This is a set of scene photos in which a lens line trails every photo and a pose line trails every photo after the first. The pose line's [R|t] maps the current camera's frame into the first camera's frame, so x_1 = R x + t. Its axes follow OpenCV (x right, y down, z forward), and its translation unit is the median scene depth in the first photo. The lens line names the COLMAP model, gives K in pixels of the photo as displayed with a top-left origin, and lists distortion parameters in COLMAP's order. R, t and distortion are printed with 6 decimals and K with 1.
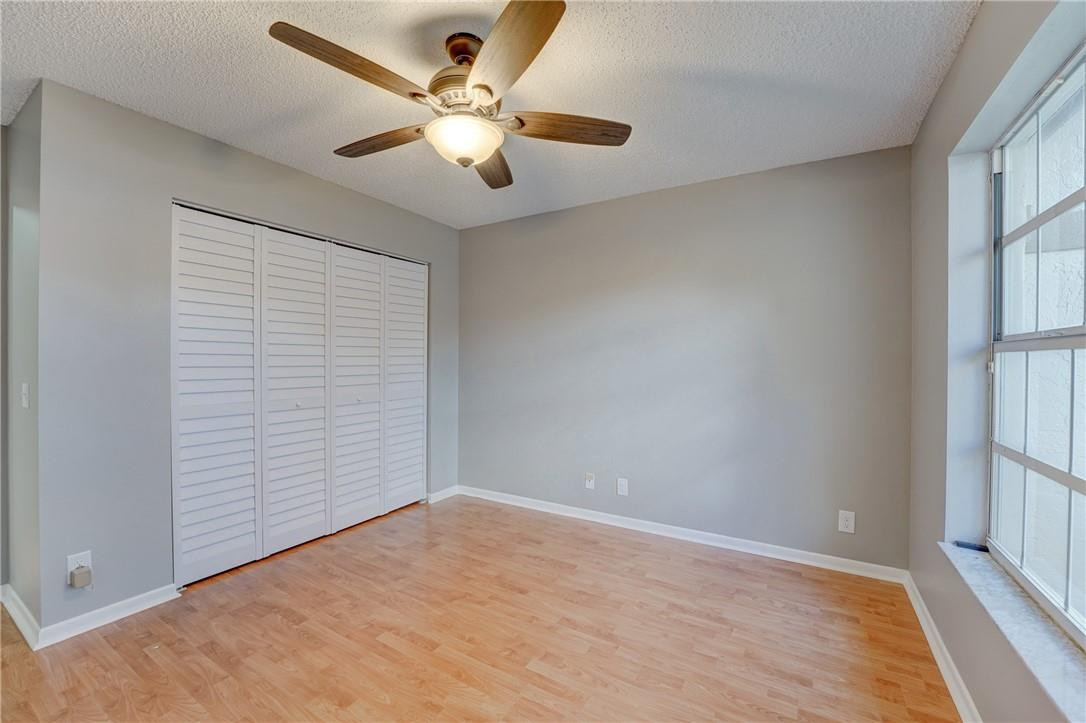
lens RADIAL K [[439.5, 0, 543.6], [0, 439.5, 363.6], [0, 0, 1]] dist [-0.025934, 0.000206]
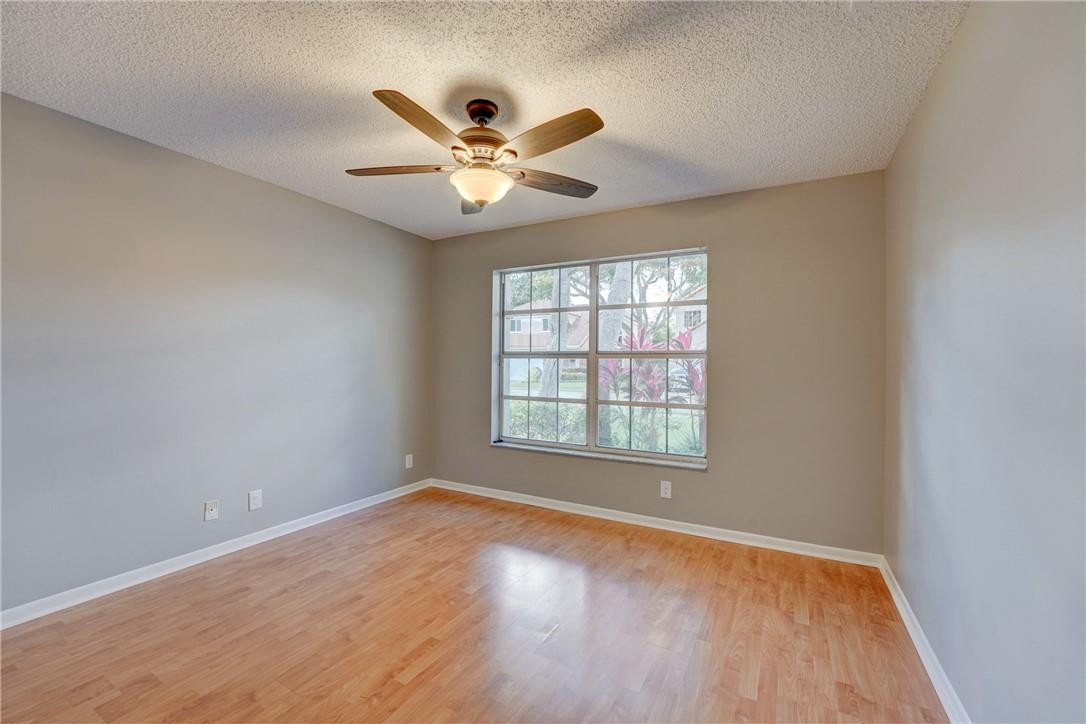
lens RADIAL K [[439.5, 0, 543.6], [0, 439.5, 364.1], [0, 0, 1]] dist [-0.025934, 0.000206]
pose [[-0.039272, -0.006641, 0.999206, -1.021296], [-0.003967, 0.999971, 0.006490, -0.007939], [-0.999221, -0.003709, -0.039297, 0.619047]]
